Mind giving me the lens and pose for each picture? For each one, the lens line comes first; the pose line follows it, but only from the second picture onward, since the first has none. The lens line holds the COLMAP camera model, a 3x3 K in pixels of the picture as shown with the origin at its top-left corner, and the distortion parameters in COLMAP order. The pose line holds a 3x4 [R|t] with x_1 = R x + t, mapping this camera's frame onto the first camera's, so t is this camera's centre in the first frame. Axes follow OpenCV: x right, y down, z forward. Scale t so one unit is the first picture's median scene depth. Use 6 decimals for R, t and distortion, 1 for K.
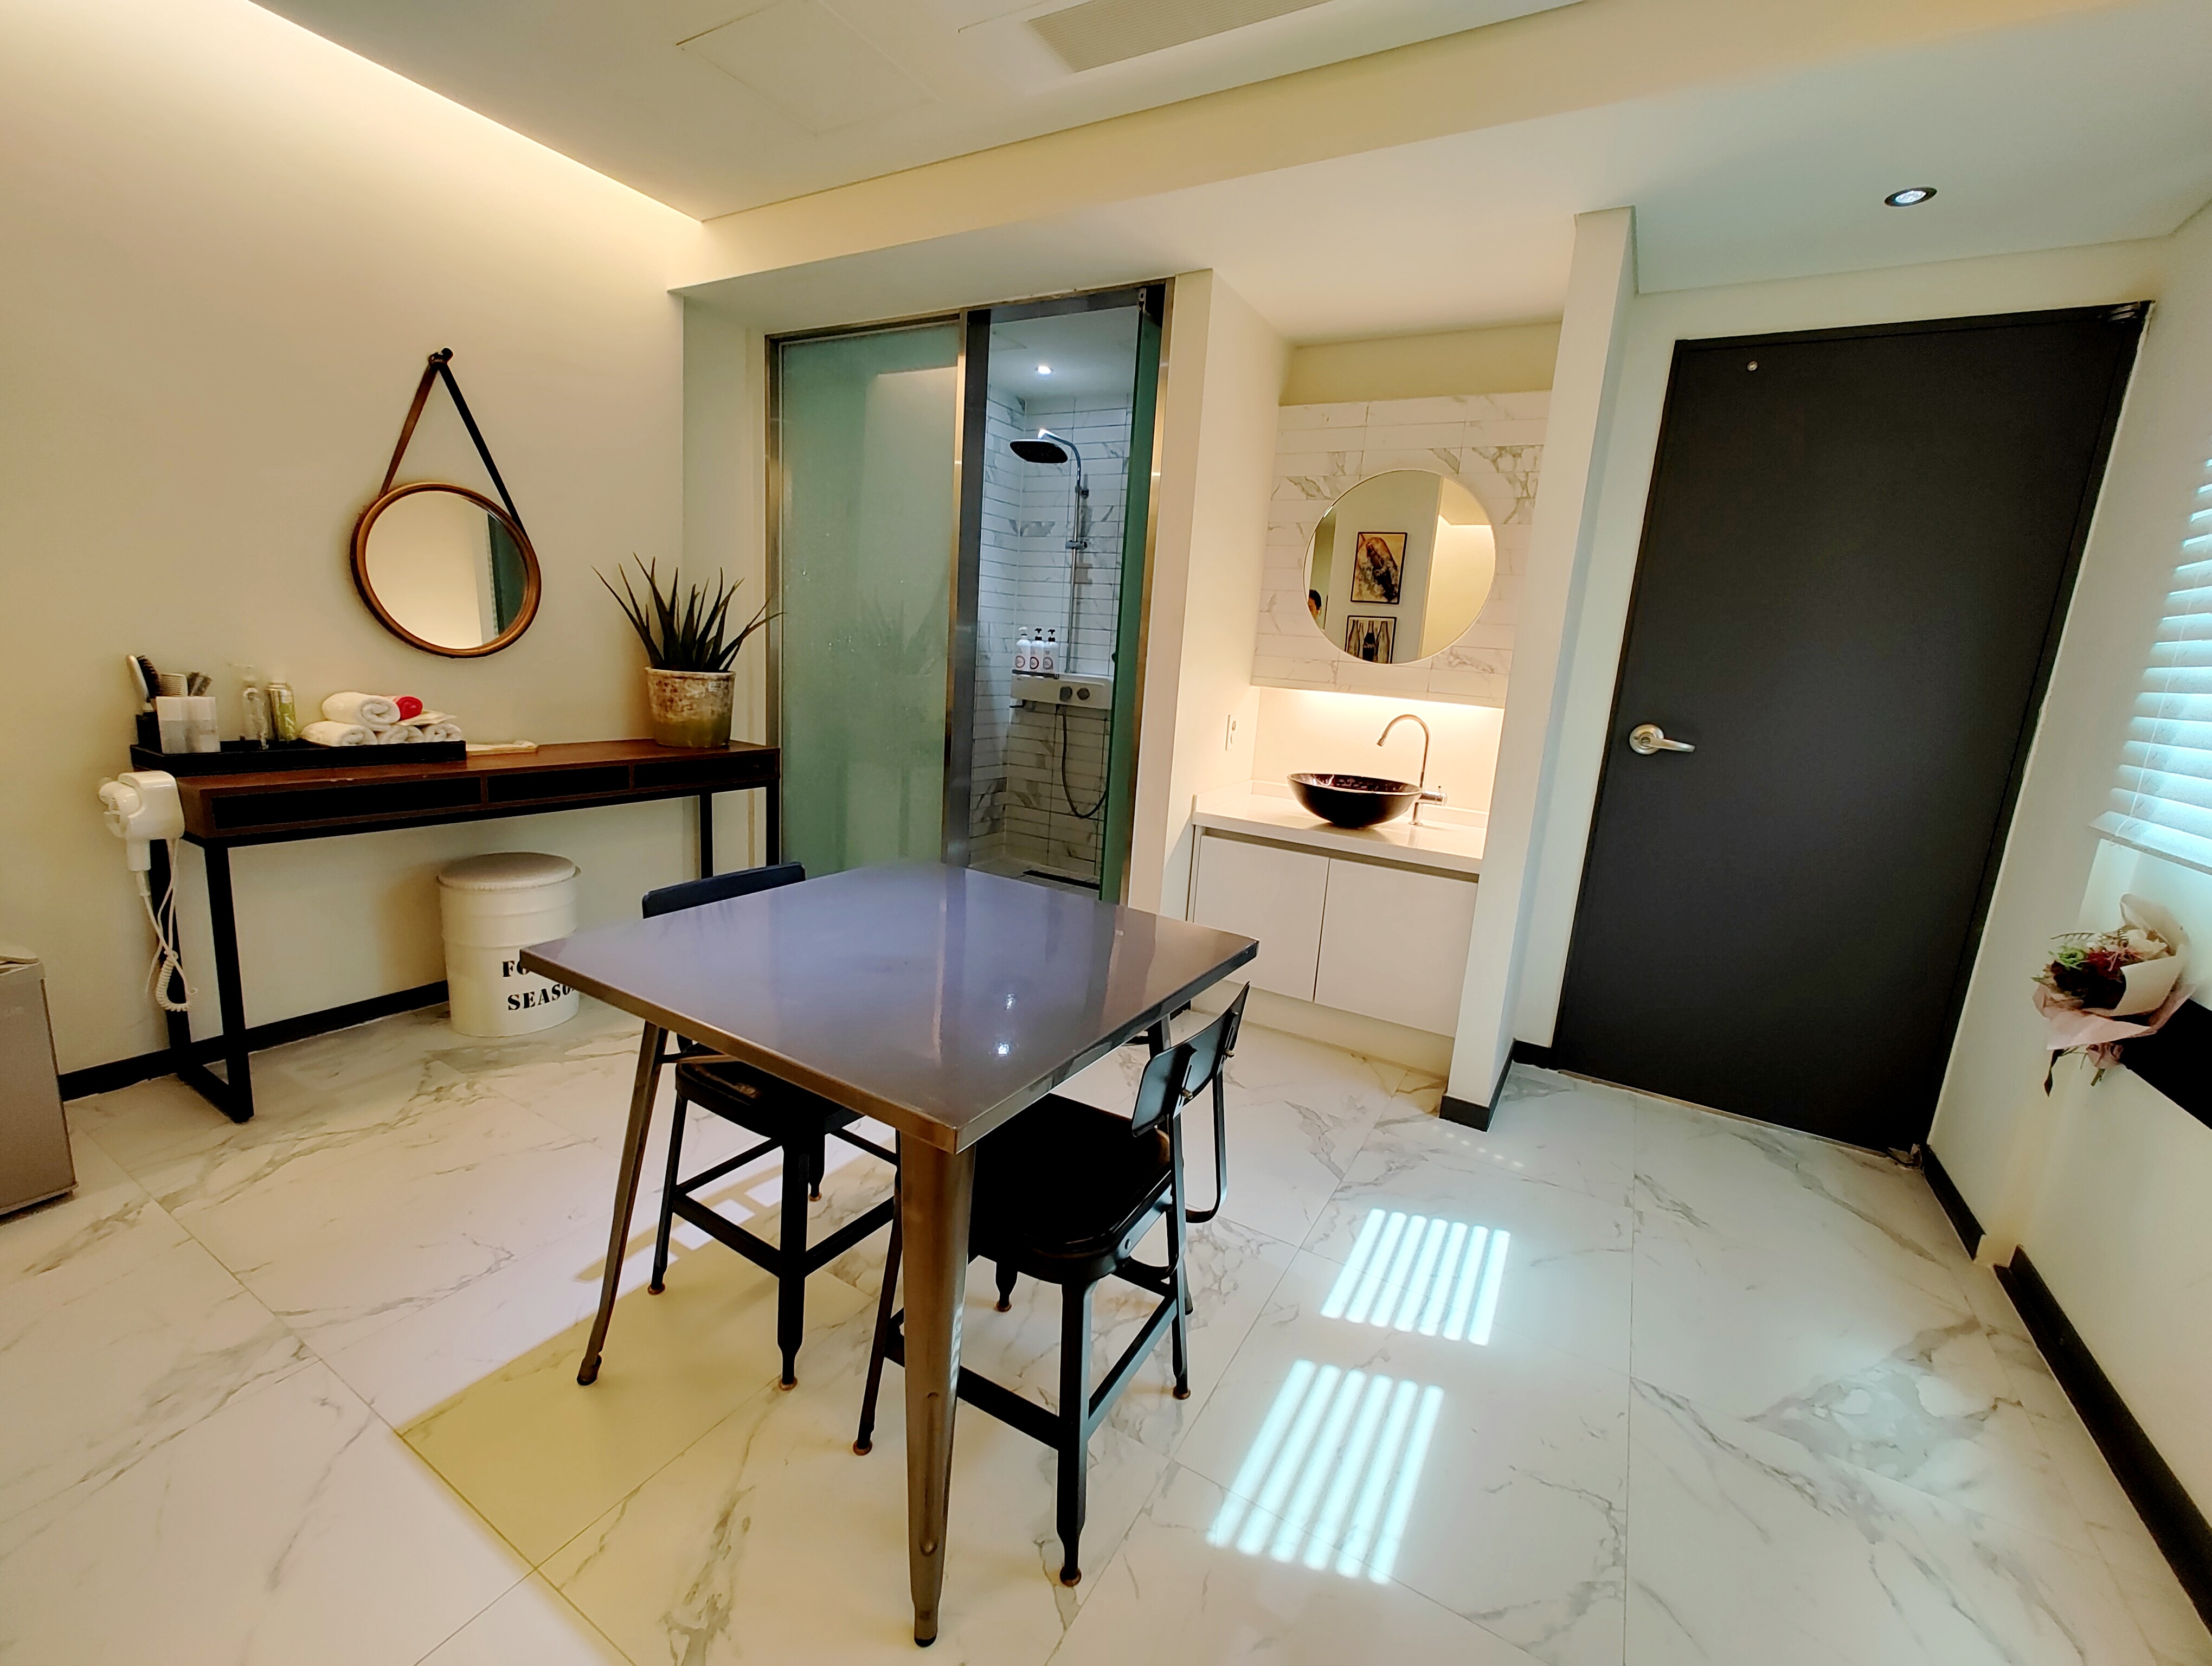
lens RADIAL K [[917.5, 0, 1108.9], [0, 917.5, 827.0], [0, 0, 1]] dist [-0.002628, 0.000506]
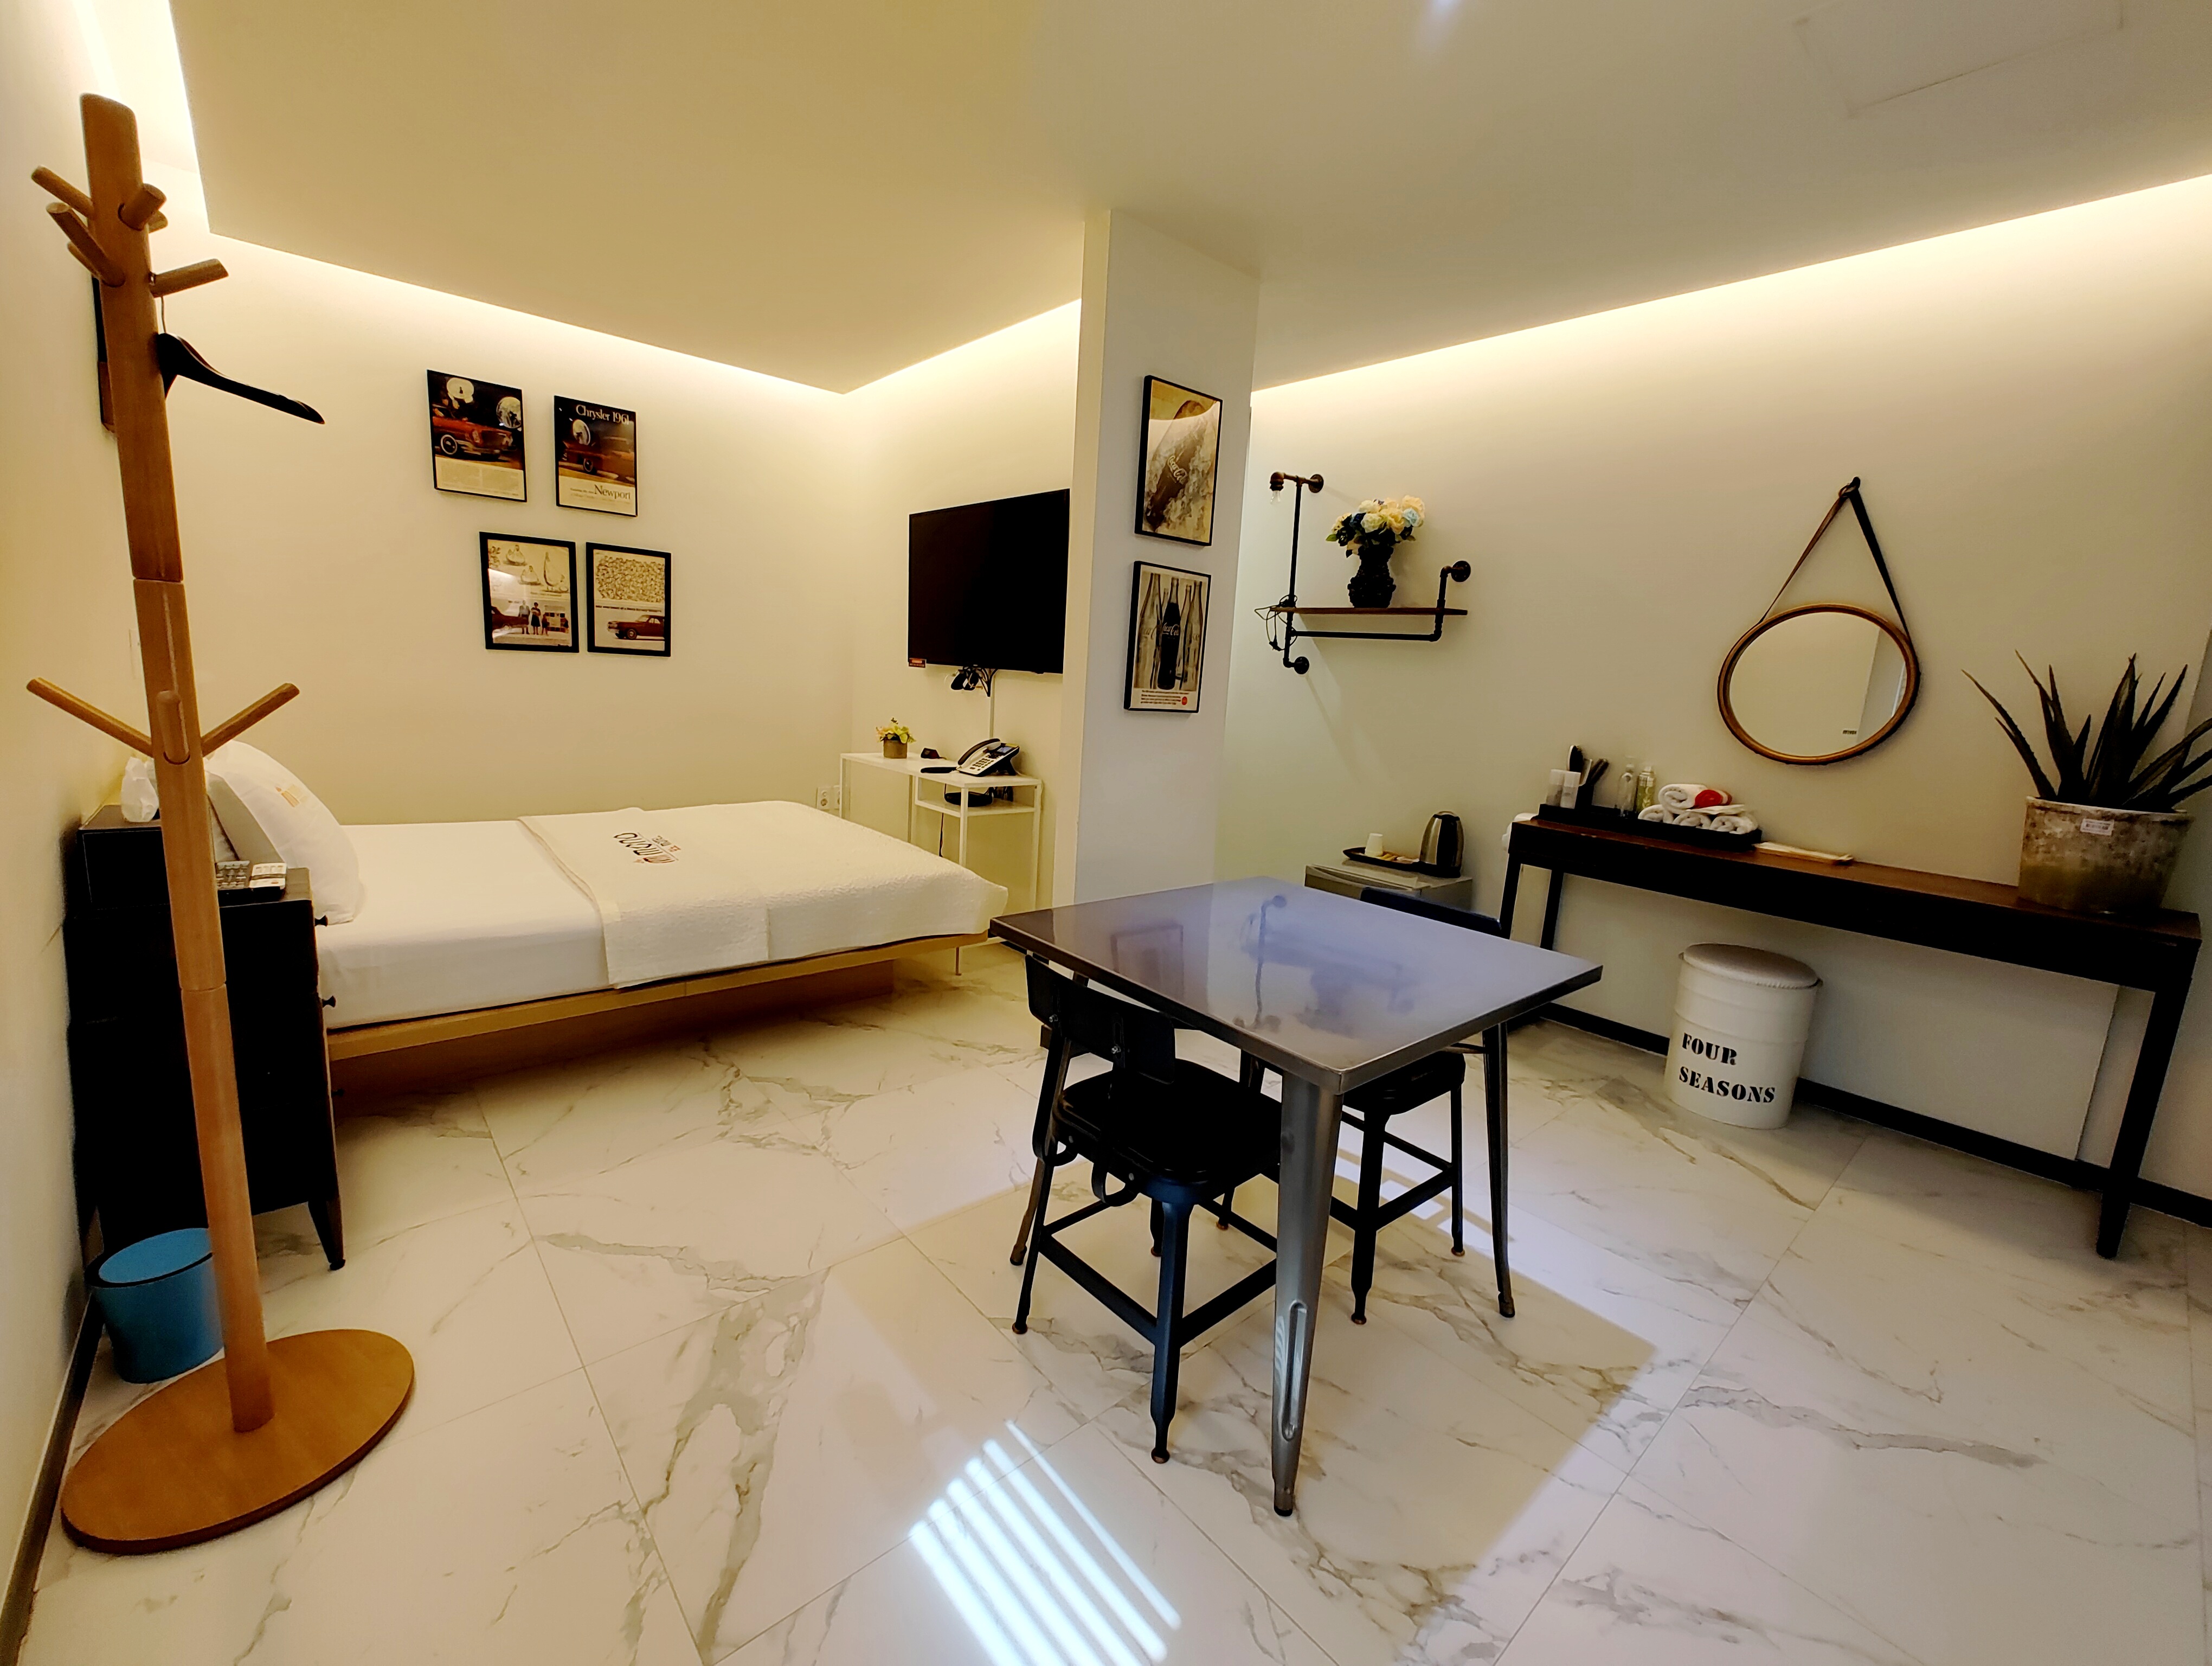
lens RADIAL K [[917.5, 0, 1106.4], [0, 917.5, 825.7], [0, 0, 1]] dist [-0.002628, 0.000506]
pose [[-0.315359, 0.078062, -0.945756, 0.582803], [-0.260074, 0.951344, 0.165244, -0.090610], [0.912639, 0.298078, -0.279713, 0.630260]]
